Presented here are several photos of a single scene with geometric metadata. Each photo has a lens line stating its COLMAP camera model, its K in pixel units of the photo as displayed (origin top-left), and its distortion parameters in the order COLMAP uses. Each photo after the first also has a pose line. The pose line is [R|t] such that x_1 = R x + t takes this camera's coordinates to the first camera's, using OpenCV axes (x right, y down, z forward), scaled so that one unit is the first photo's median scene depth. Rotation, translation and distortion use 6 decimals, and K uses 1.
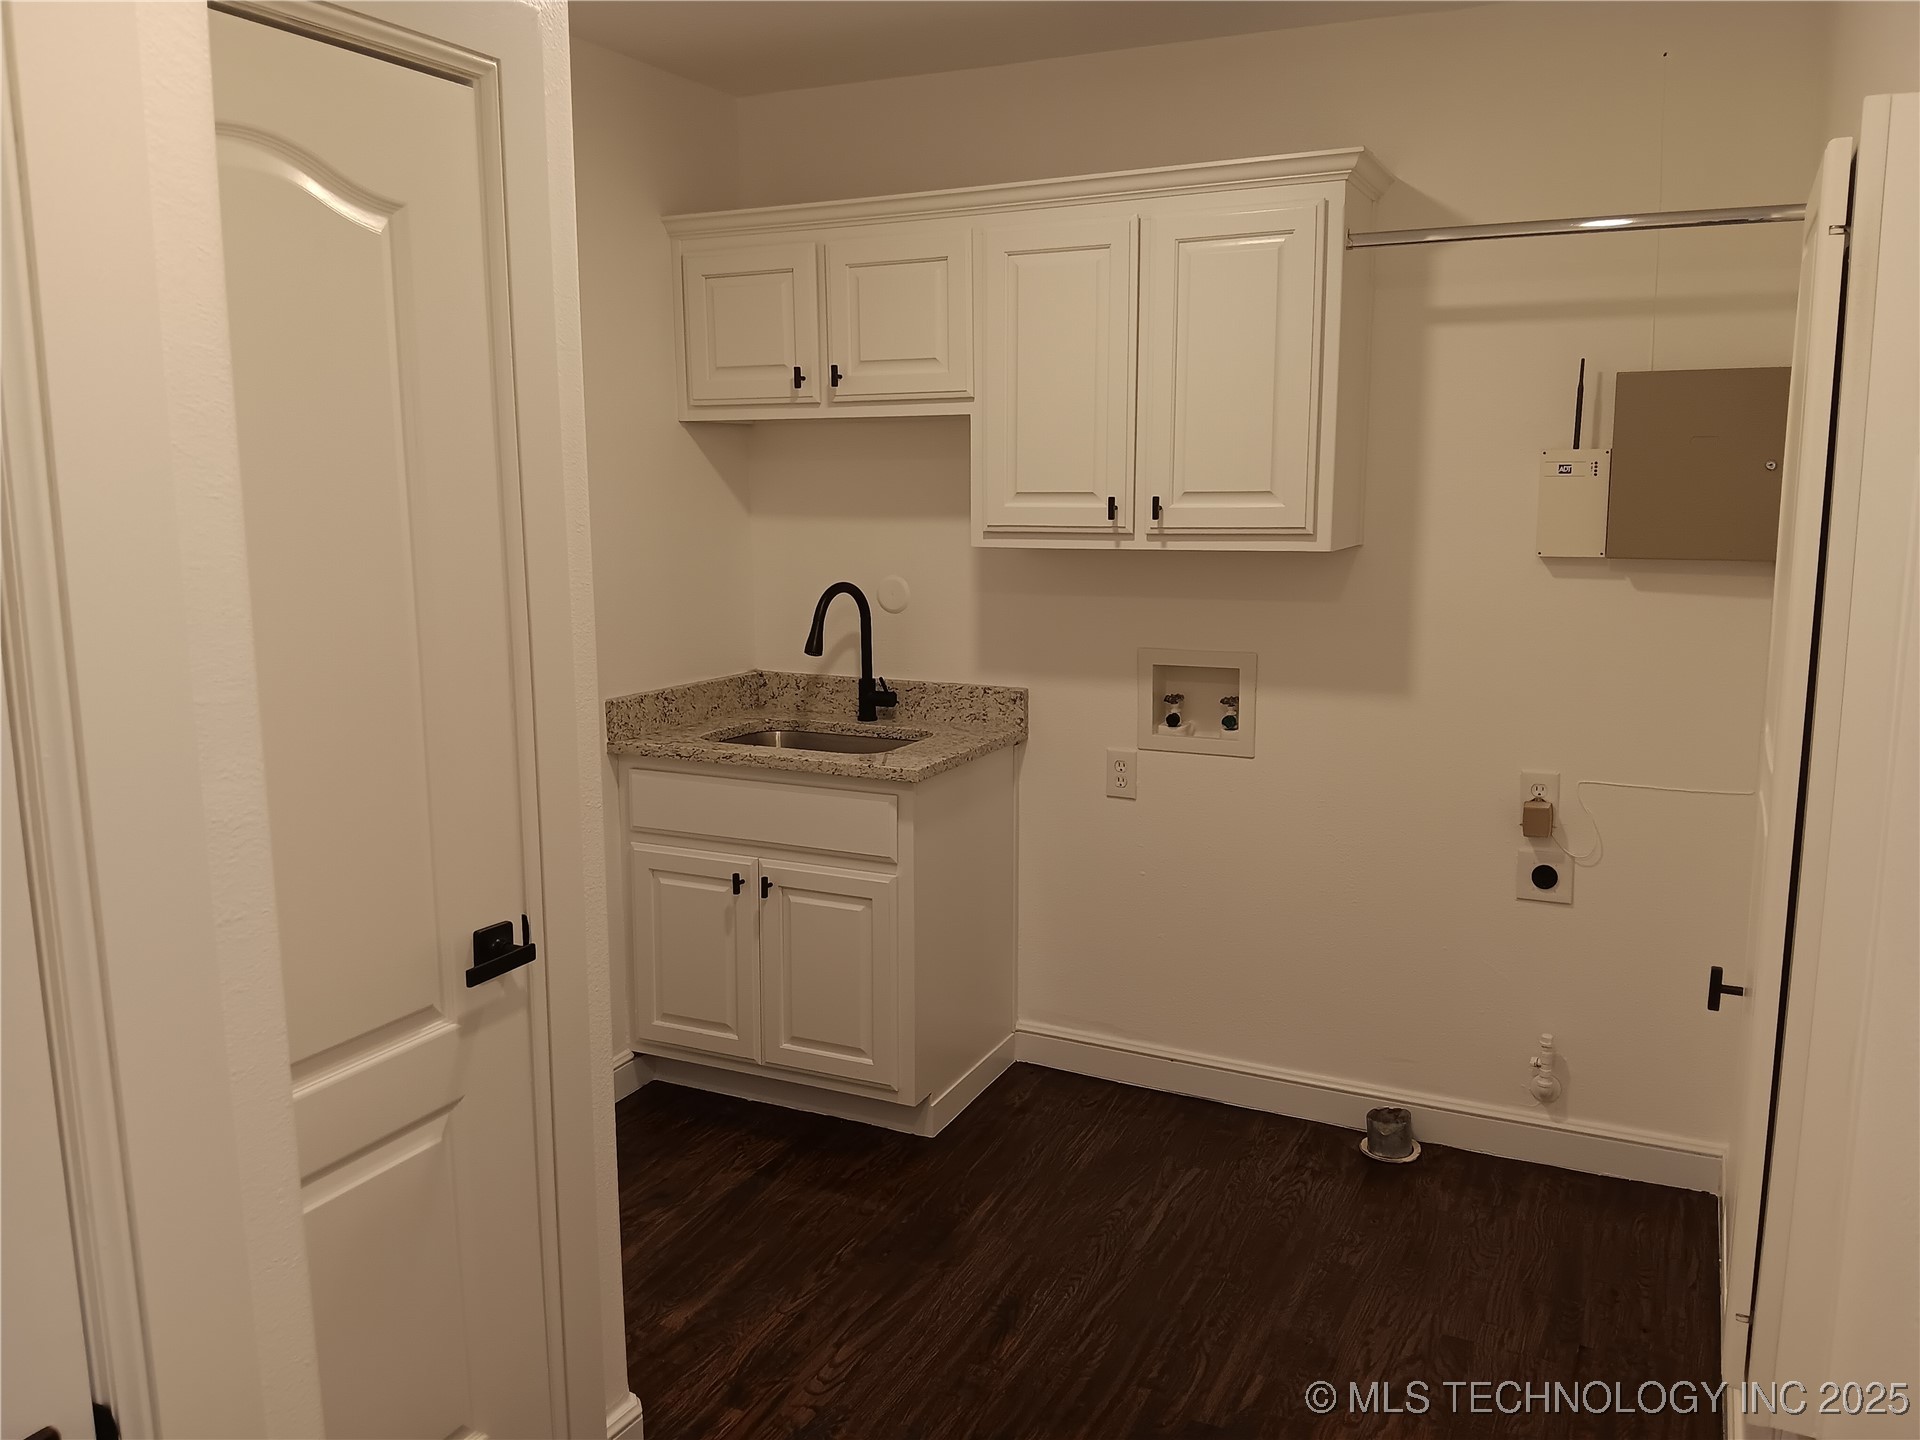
lens RADIAL K [[1501.6, 0, 960.0], [0, 1501.6, 720.0], [0, 0, 1]] dist [0.063282, -0.132823]
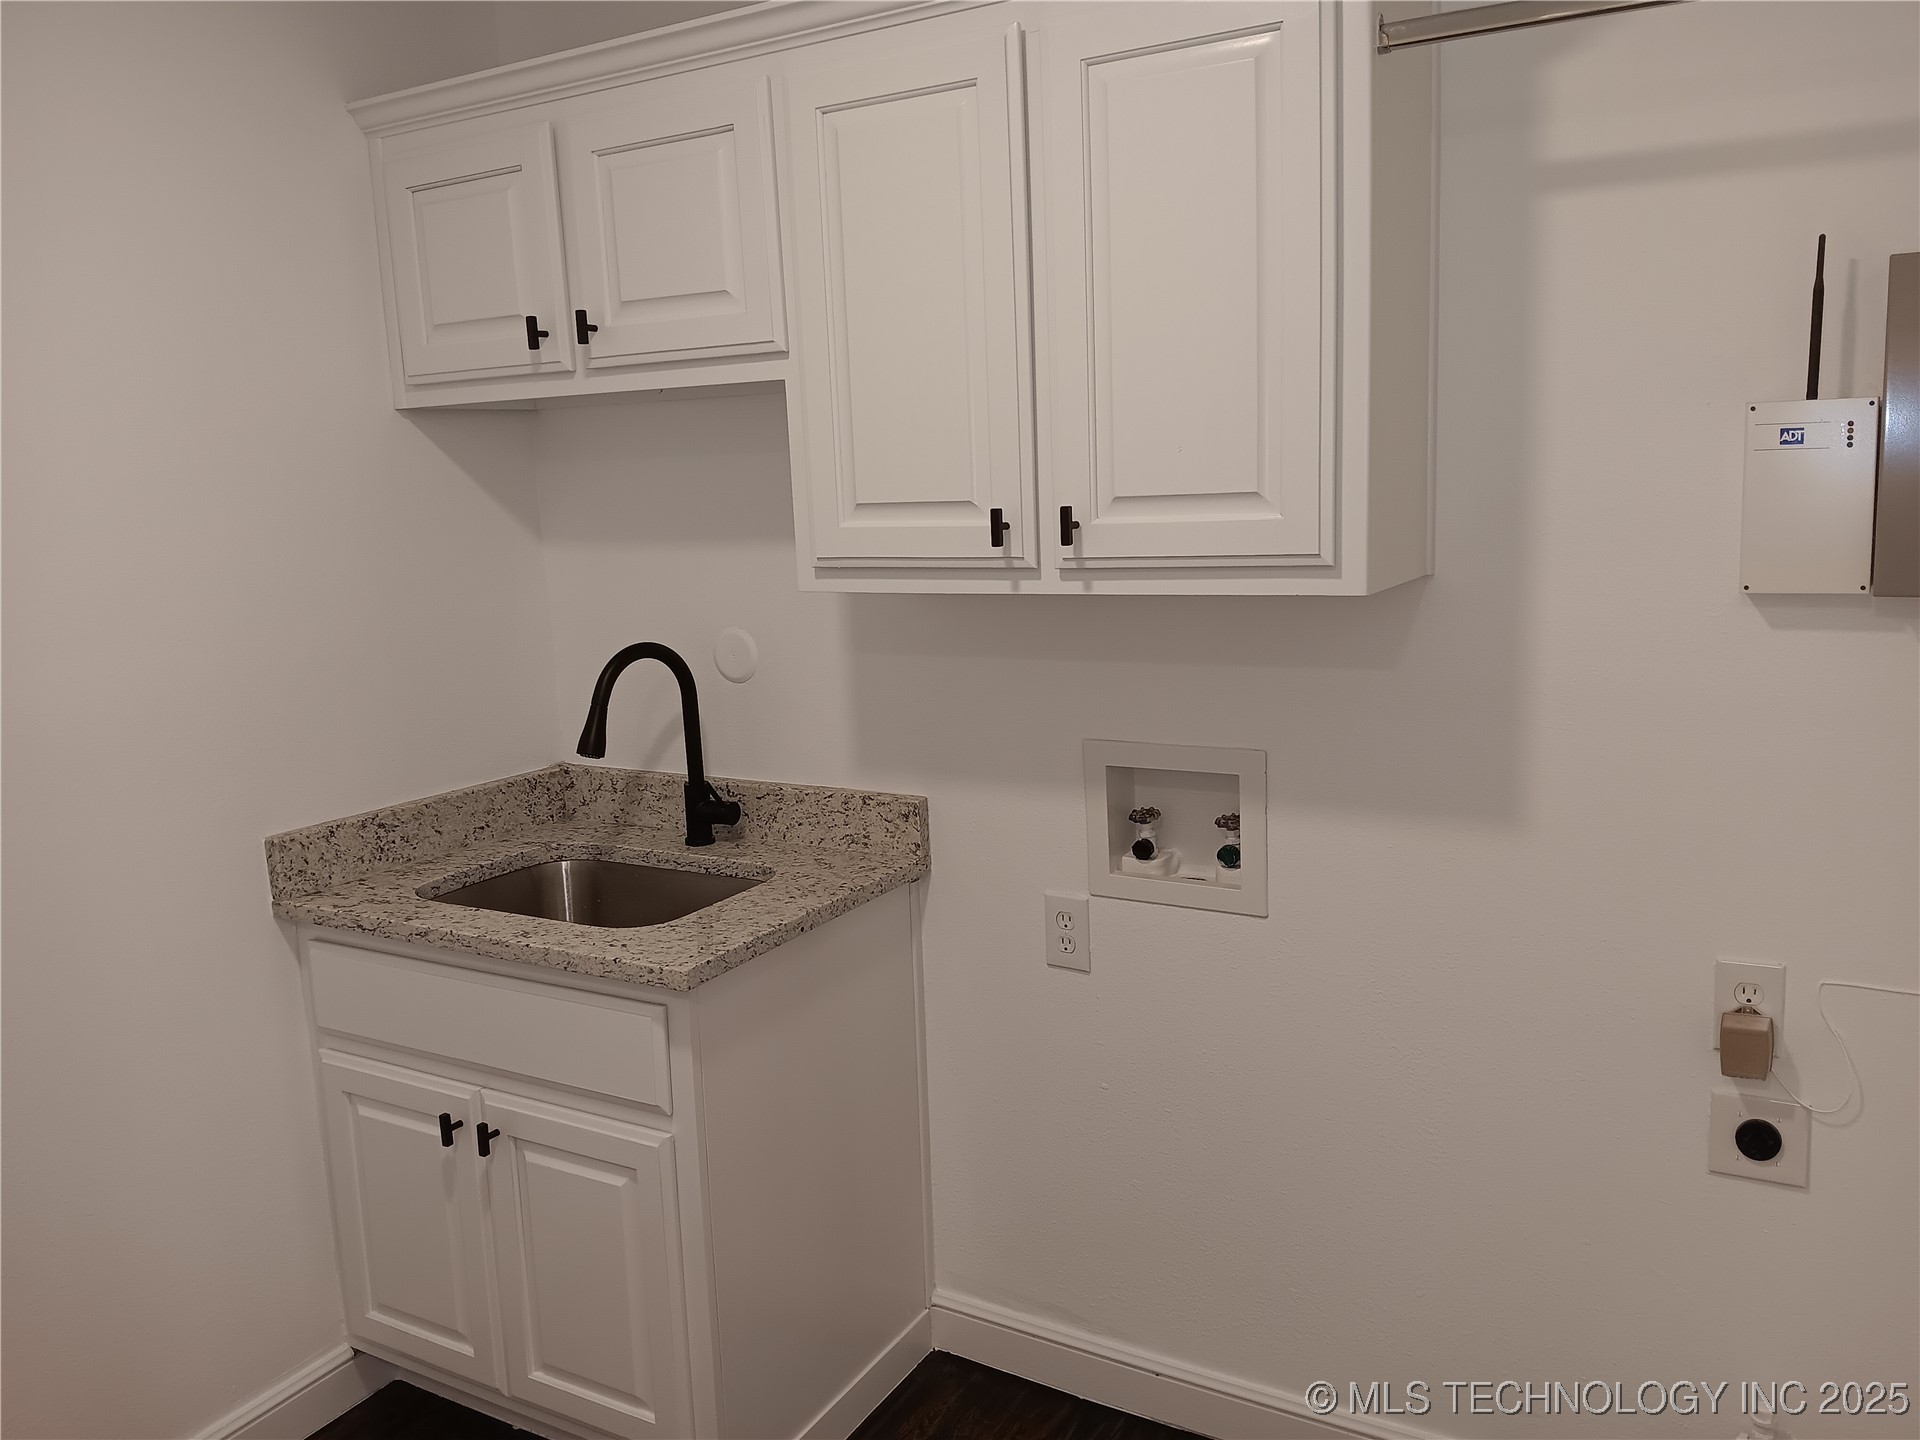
lens RADIAL K [[1513.4, 0, 960.0], [0, 1513.4, 720.0], [0, 0, 1]] dist [0.057571, -0.155767]
pose [[0.996766, -0.021048, -0.077558, 0.119021], [0.021594, 0.999748, 0.006209, -0.062480], [0.077408, -0.007864, 0.996969, 0.365297]]
